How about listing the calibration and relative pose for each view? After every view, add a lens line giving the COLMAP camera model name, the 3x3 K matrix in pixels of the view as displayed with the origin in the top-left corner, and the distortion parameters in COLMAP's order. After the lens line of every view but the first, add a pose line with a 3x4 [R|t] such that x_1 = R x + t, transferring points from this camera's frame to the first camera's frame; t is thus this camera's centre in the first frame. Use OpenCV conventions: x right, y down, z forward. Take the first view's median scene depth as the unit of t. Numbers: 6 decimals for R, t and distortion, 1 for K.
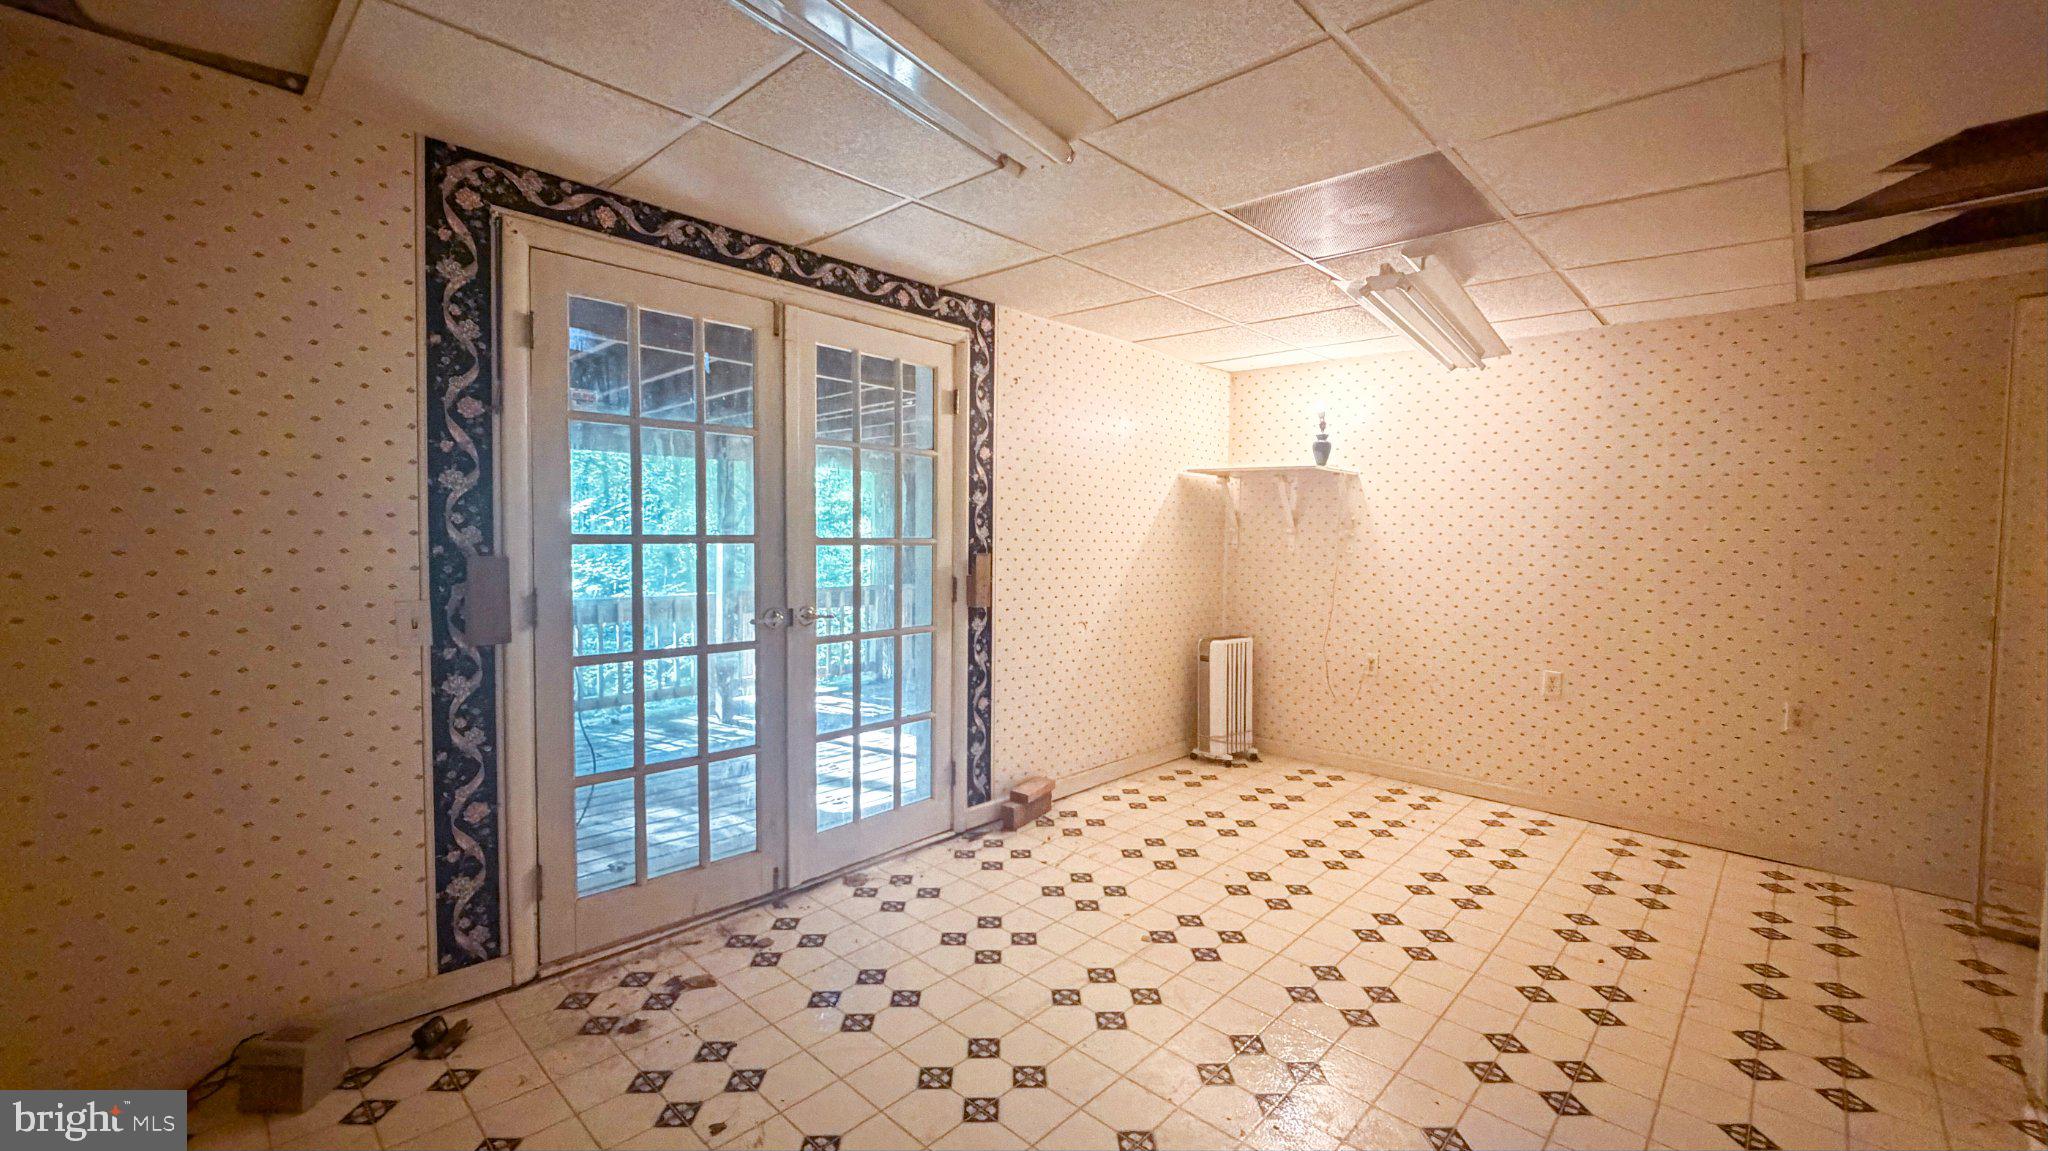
lens RADIAL K [[815.5, 0, 1017.8], [0, 815.5, 573.2], [0, 0, 1]] dist [-0.000814, 0.000106]
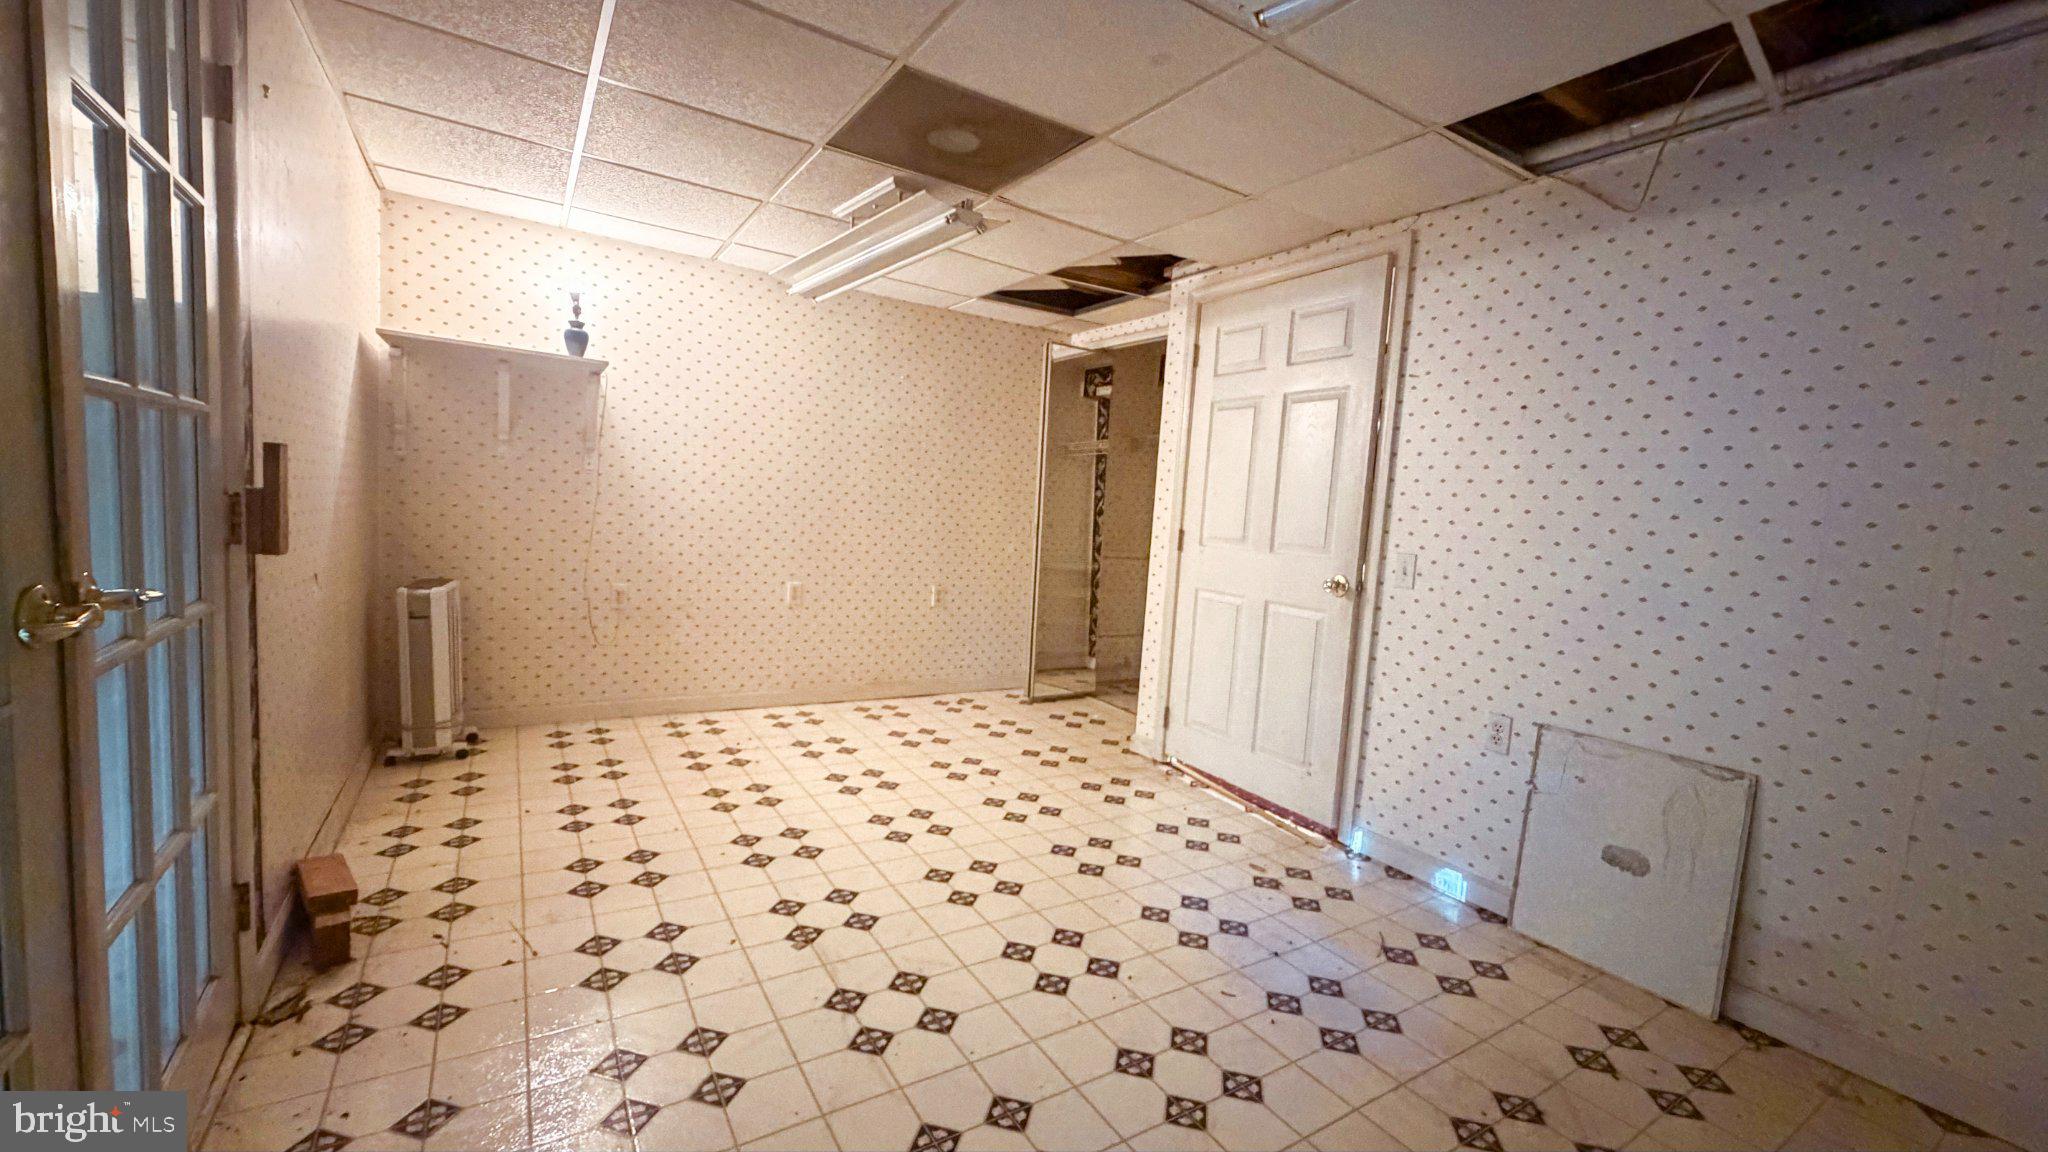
lens RADIAL K [[815.5, 0, 1019.7], [0, 815.5, 574.7], [0, 0, 1]] dist [-0.000814, 0.000106]
pose [[0.248371, -0.077754, 0.965539, -0.381436], [-0.009777, 0.996521, 0.082765, 0.012312], [-0.968616, -0.029997, 0.246747, 0.431332]]
